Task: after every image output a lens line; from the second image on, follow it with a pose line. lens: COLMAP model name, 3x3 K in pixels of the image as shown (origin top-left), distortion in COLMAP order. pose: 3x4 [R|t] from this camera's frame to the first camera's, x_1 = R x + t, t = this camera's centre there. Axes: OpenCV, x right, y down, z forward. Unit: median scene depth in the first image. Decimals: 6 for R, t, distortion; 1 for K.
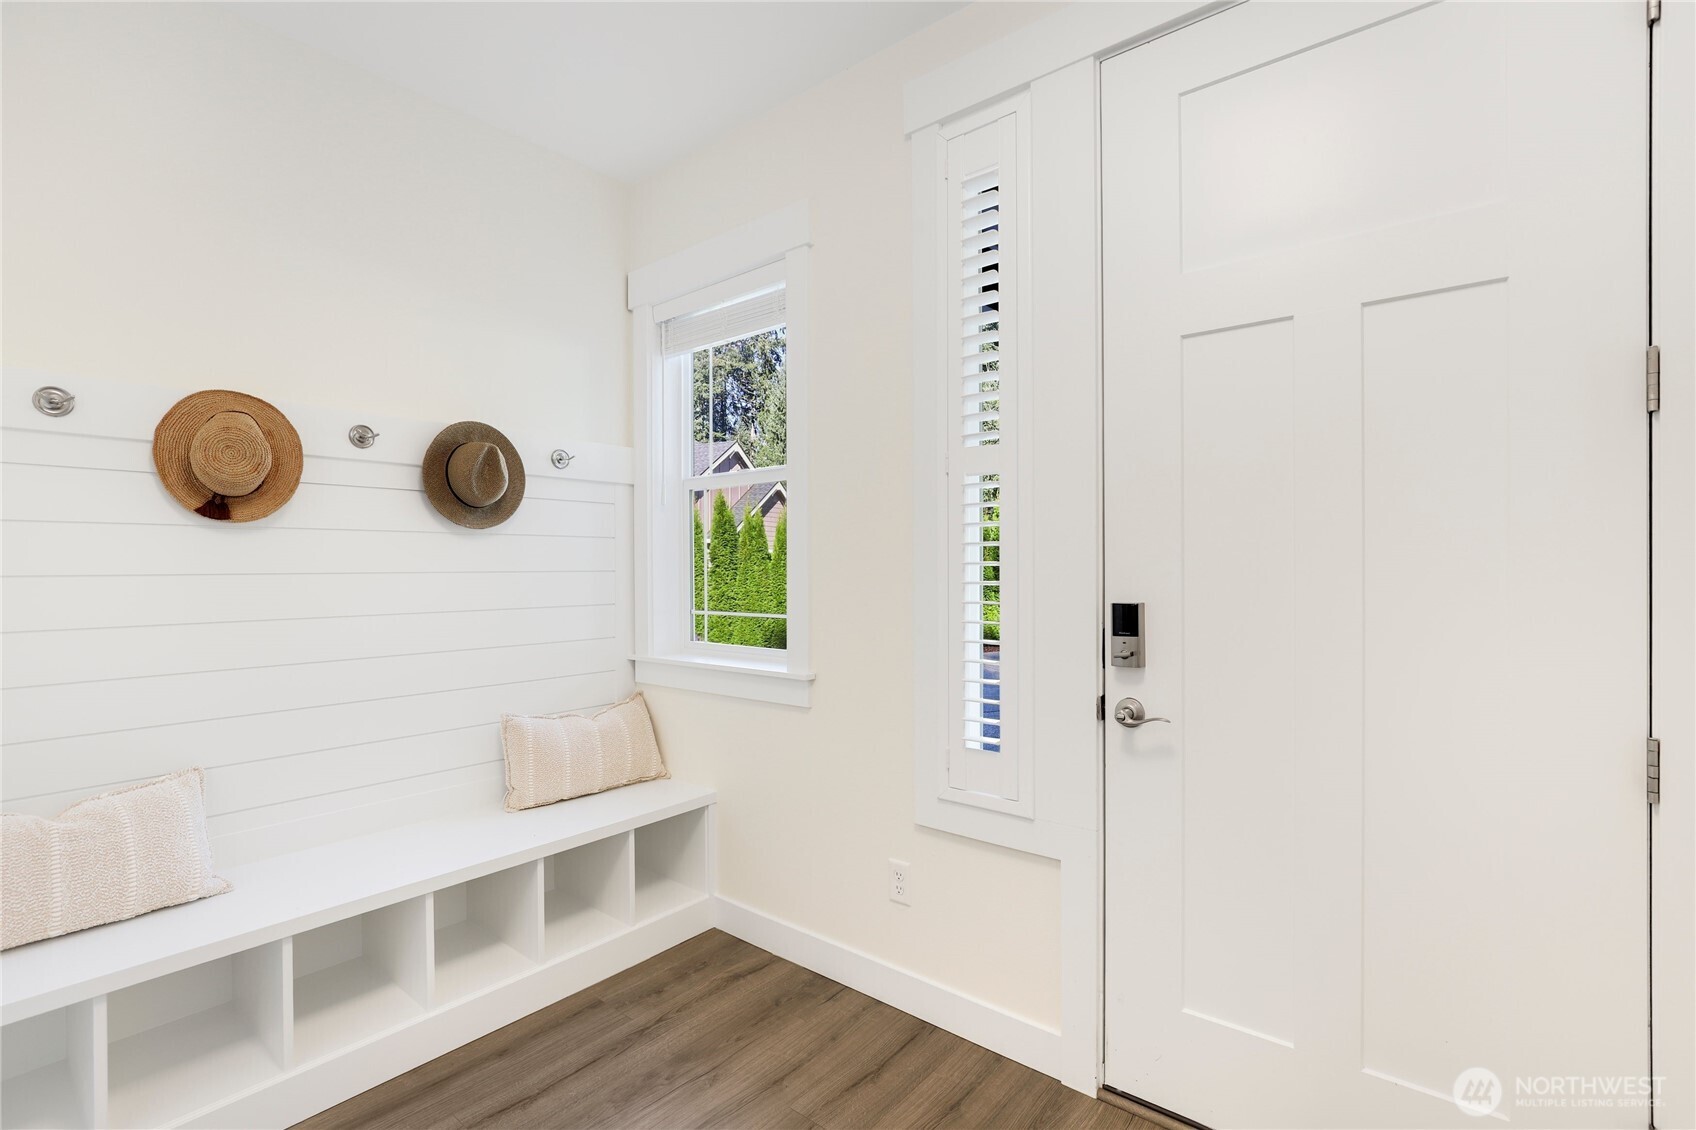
lens RADIAL K [[777.5, 0, 809.3], [0, 777.5, 571.7], [0, 0, 1]] dist [-0.019083, 0.007661]
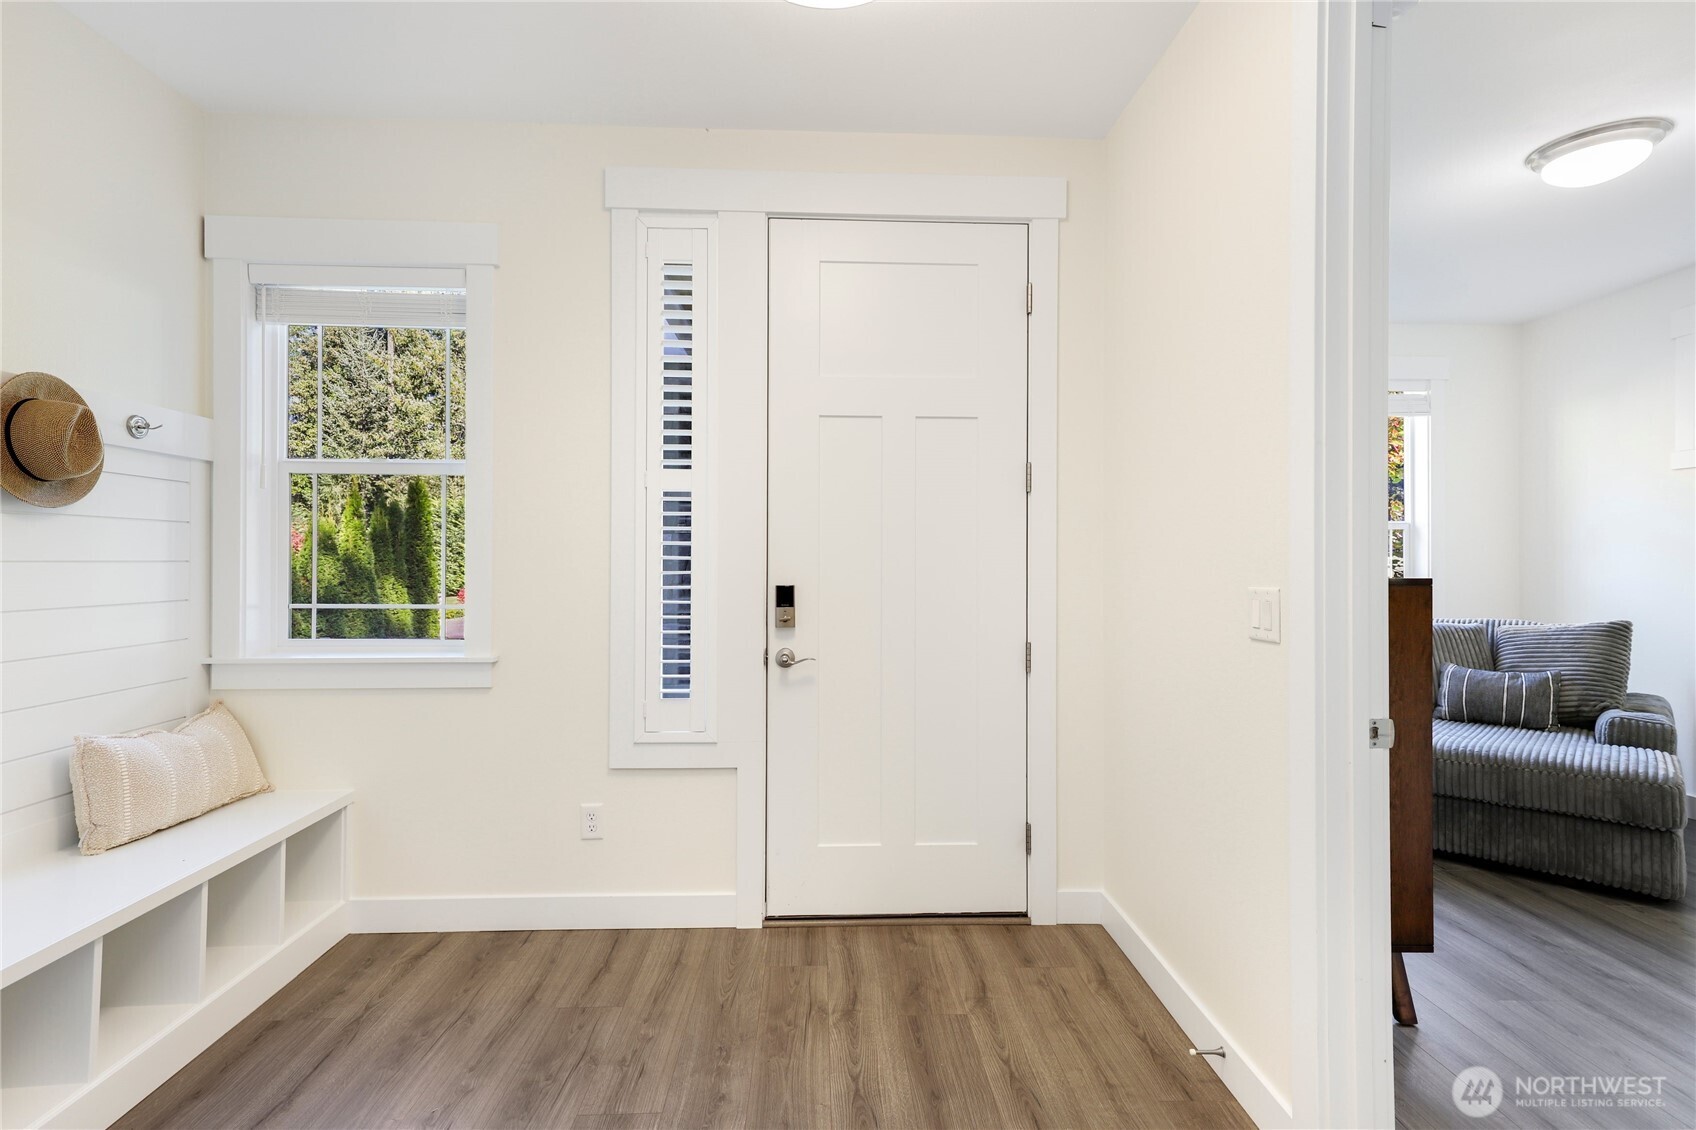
lens RADIAL K [[777.5, 0, 847.7], [0, 777.5, 554.3], [0, 0, 1]] dist [-0.019083, 0.007661]
pose [[0.751958, 0.012595, 0.659091, -0.380589], [-0.003610, 0.999881, -0.014989, 0.002208], [-0.659201, 0.008892, 0.751914, -0.166158]]
